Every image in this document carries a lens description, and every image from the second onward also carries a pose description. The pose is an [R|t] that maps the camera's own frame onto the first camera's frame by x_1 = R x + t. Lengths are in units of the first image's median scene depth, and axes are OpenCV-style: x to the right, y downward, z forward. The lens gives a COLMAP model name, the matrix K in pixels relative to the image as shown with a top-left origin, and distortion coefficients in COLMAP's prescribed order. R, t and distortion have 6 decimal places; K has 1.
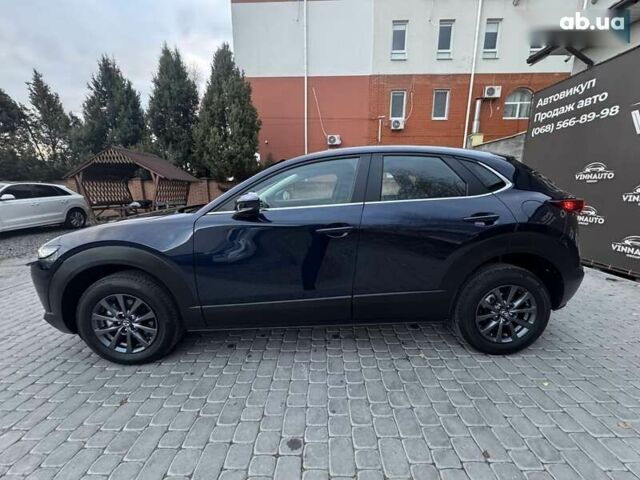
lens RADIAL K [[255.0, 0, 317.5], [0, 255.0, 237.9], [0, 0, 1]] dist [-0.000599, 0.000052]
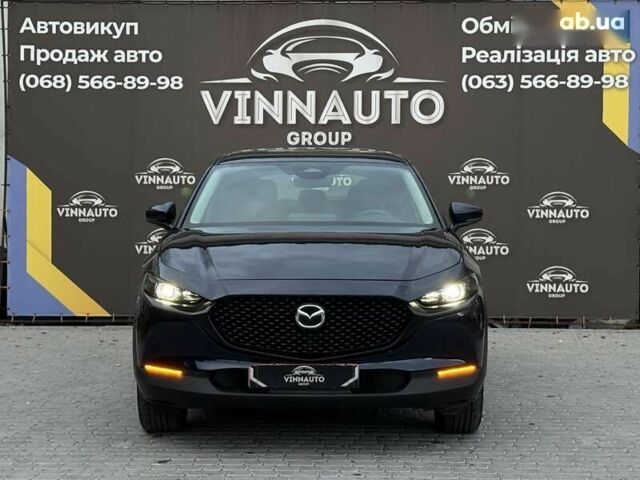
lens RADIAL K [[1389.3, 0, 320.0], [0, 1389.3, 240.0], [0, 0, 1]] dist [0.224376, 0.008462]
pose [[0.015248, -0.027154, 0.999515, -2.169326], [0.189709, 0.981552, 0.023772, -0.103506], [-0.981722, 0.189255, 0.020118, 0.568875]]
